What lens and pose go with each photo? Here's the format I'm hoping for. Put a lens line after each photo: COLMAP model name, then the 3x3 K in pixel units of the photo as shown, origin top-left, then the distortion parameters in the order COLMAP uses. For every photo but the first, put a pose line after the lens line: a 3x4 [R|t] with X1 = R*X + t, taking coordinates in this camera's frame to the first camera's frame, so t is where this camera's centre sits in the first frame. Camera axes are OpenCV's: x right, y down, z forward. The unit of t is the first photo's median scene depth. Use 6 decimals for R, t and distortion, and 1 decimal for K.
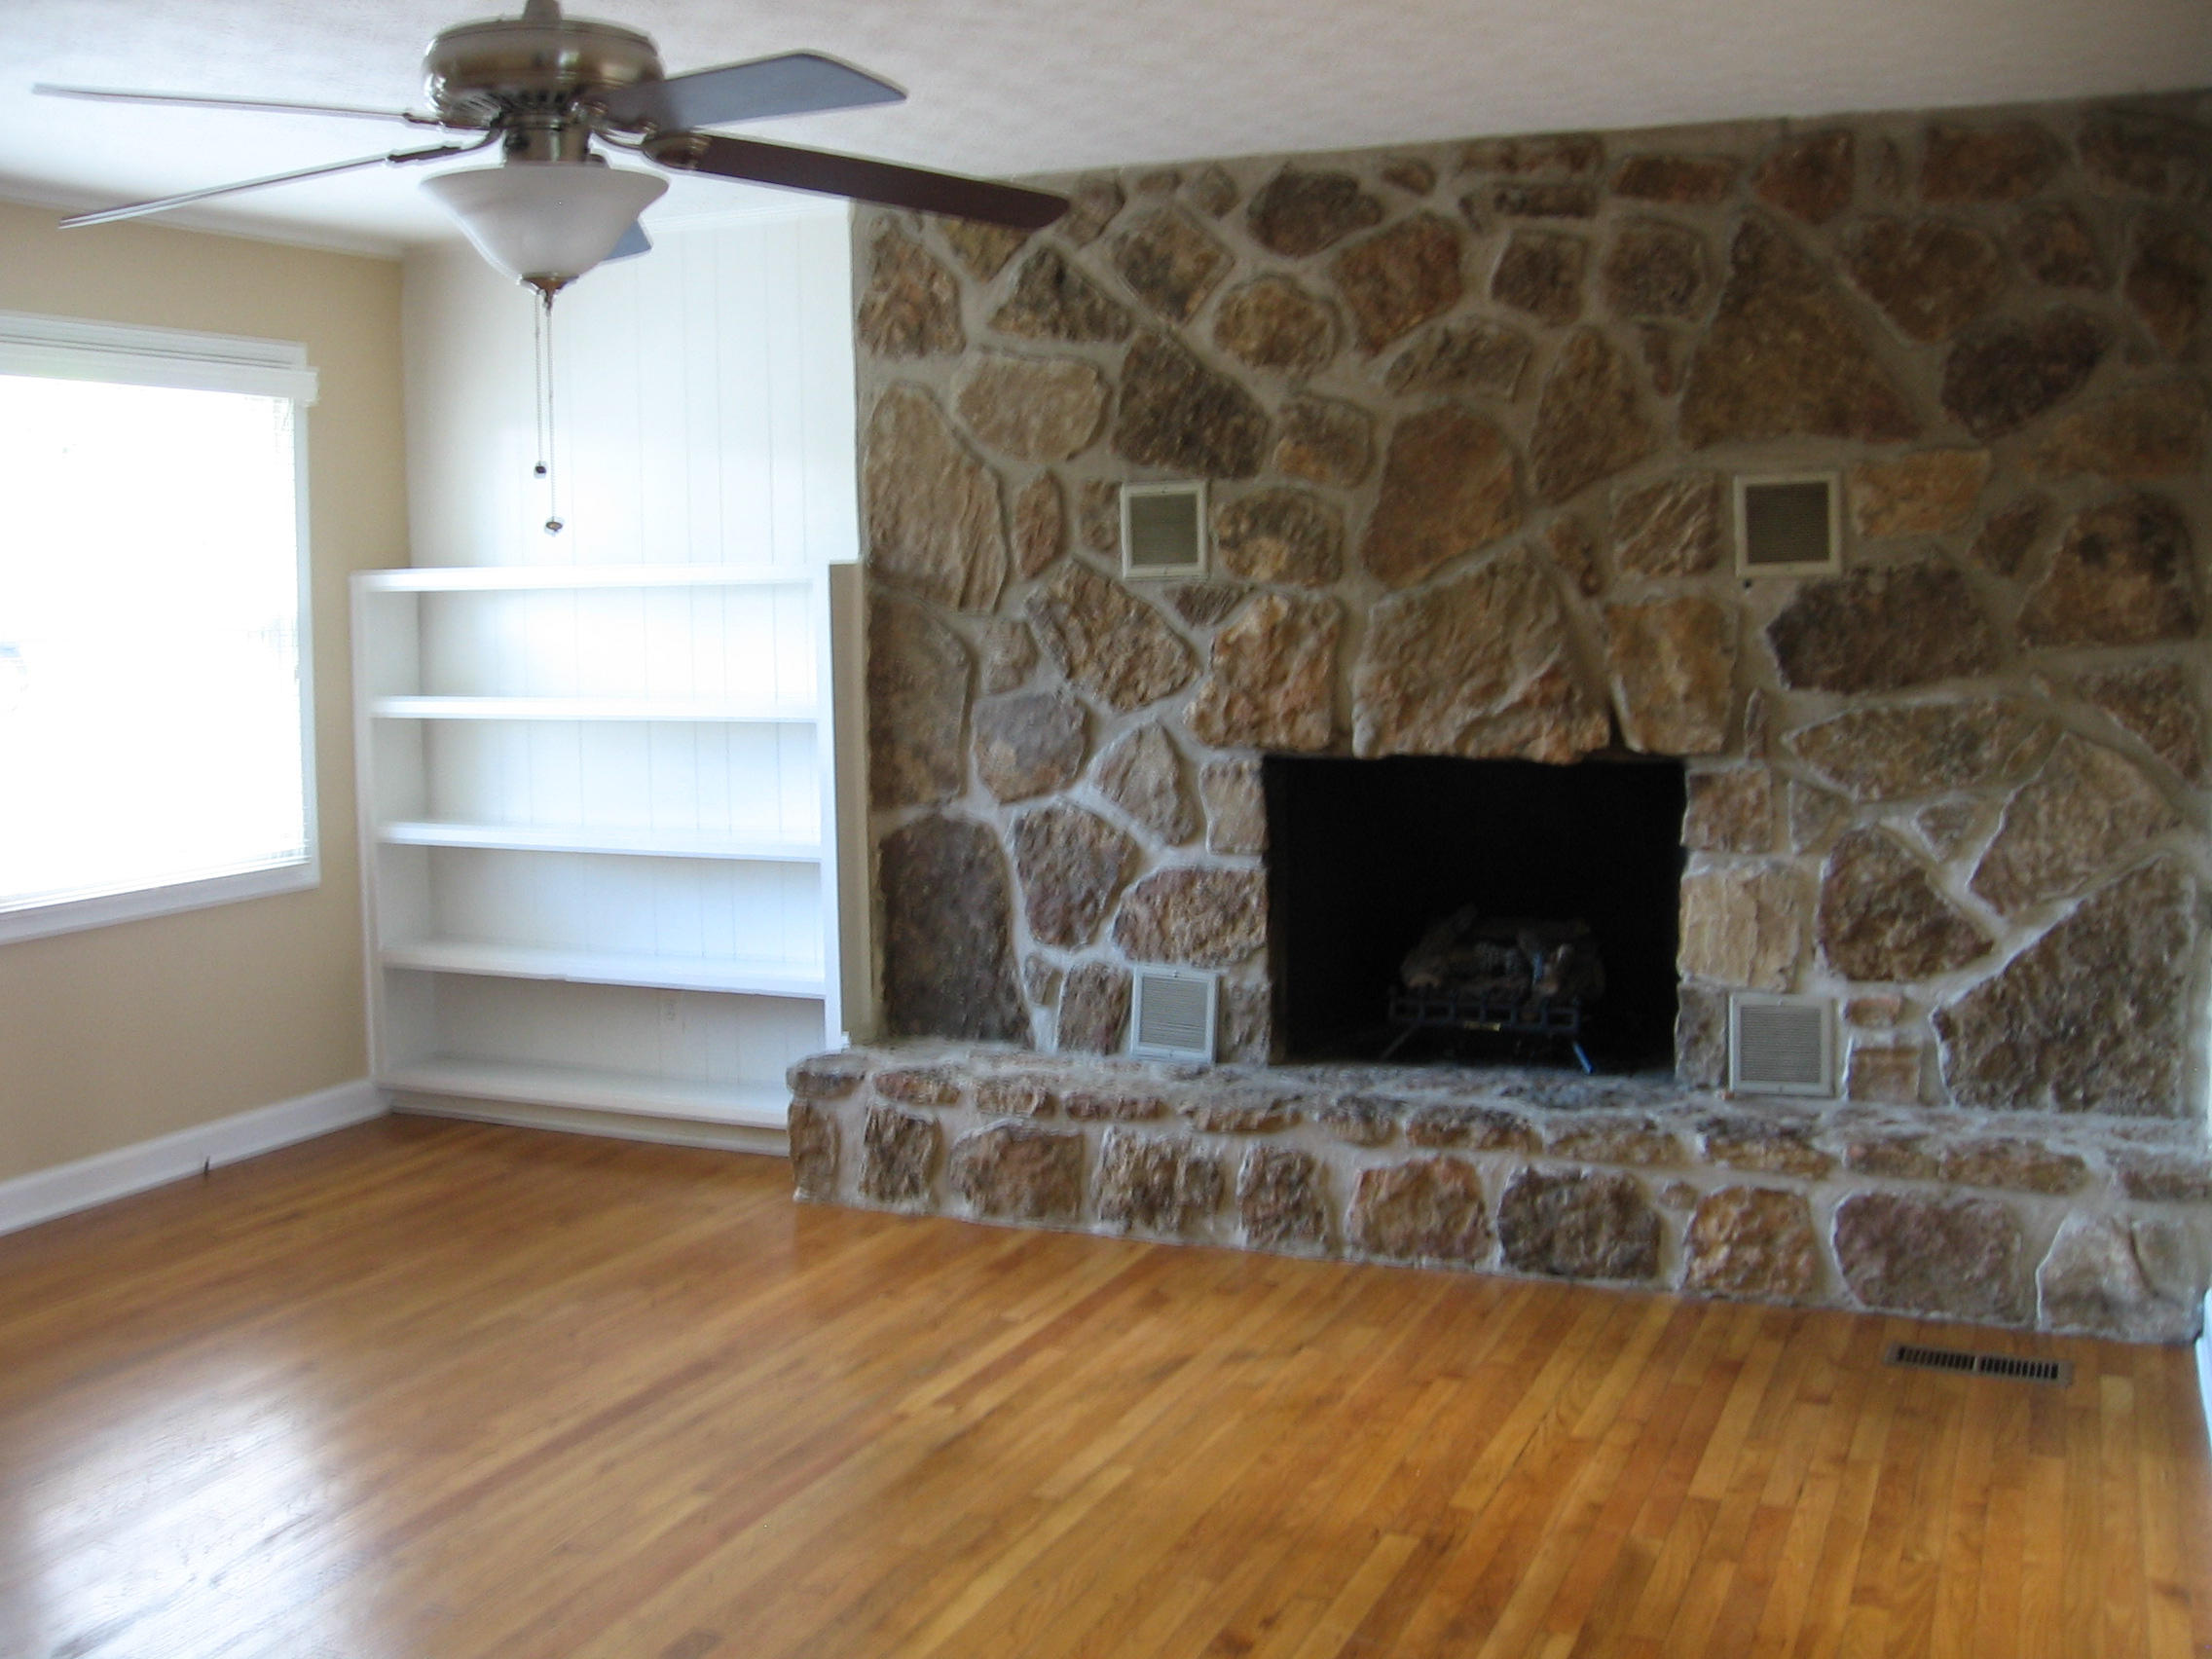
lens RADIAL K [[2331.8, 0, 1106.0], [0, 2331.8, 829.5], [0, 0, 1]] dist [-0.150701, 0.083994]
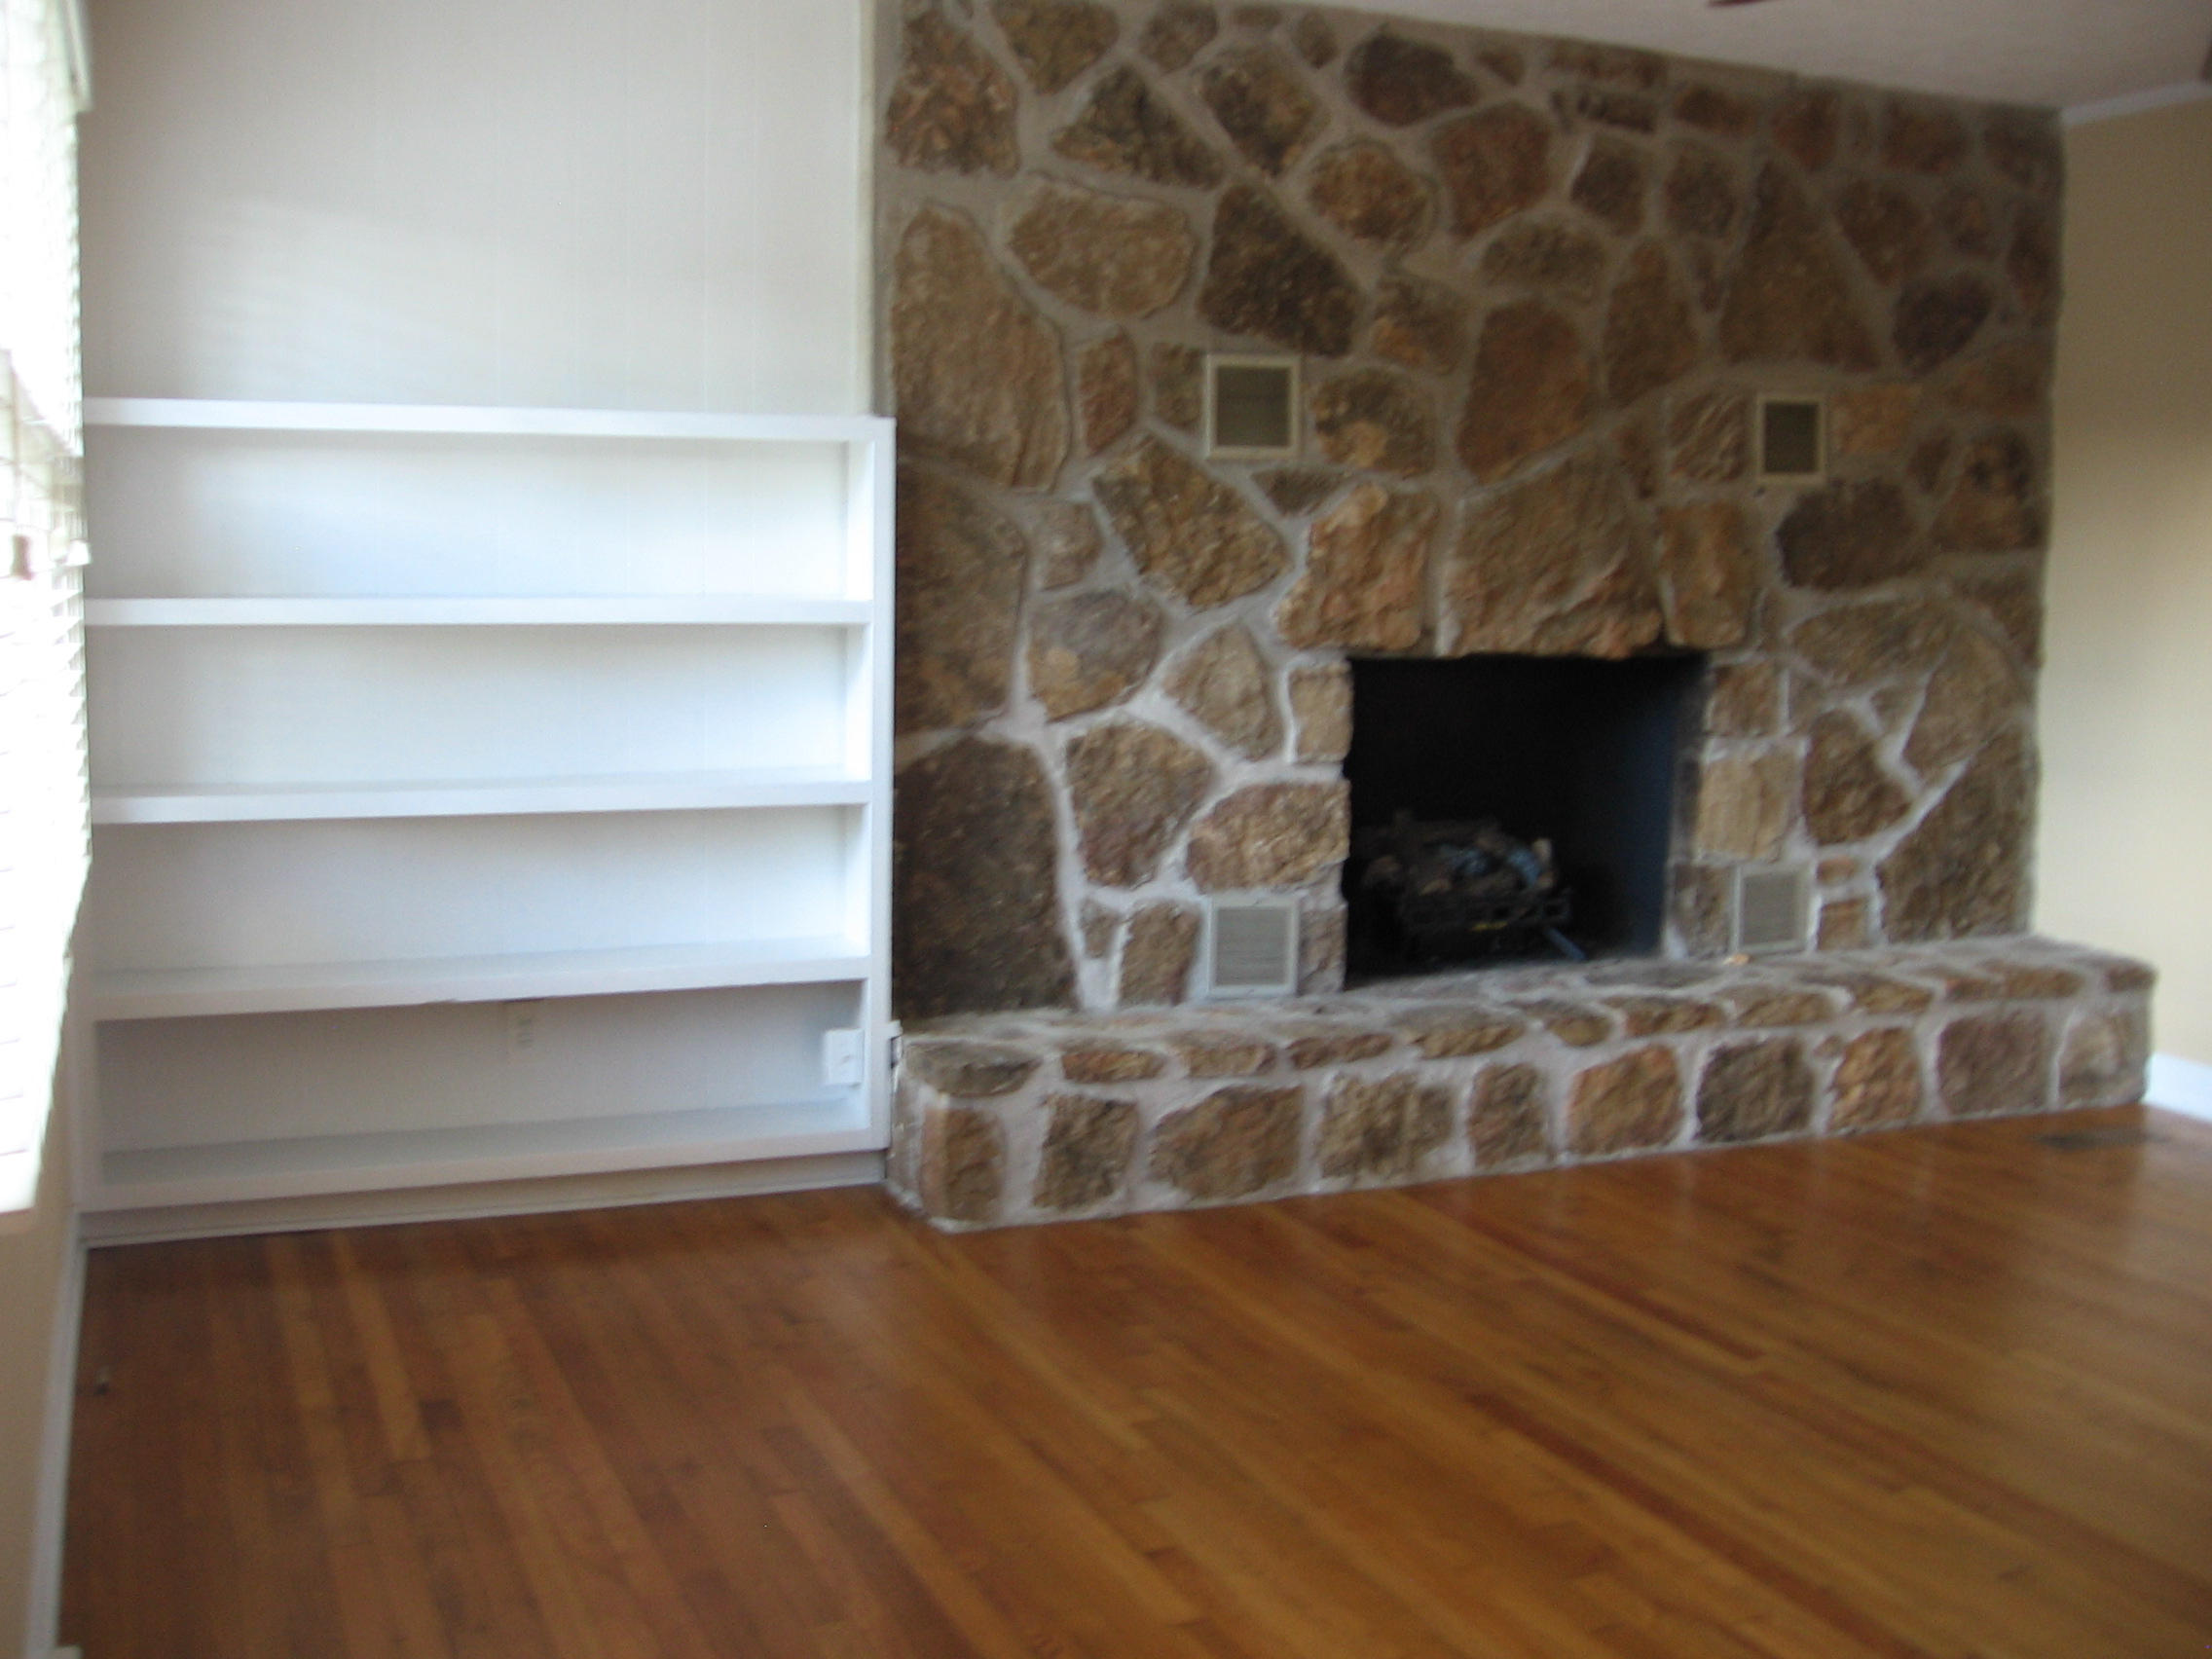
lens RADIAL K [[2331.8, 0, 1106.0], [0, 2331.8, 829.5], [0, 0, 1]] dist [-0.150701, 0.083994]
pose [[0.686091, -0.062939, 0.724788, -0.705767], [0.053965, 0.997909, 0.035572, -0.001309], [-0.725511, 0.014707, 0.688053, 0.451891]]
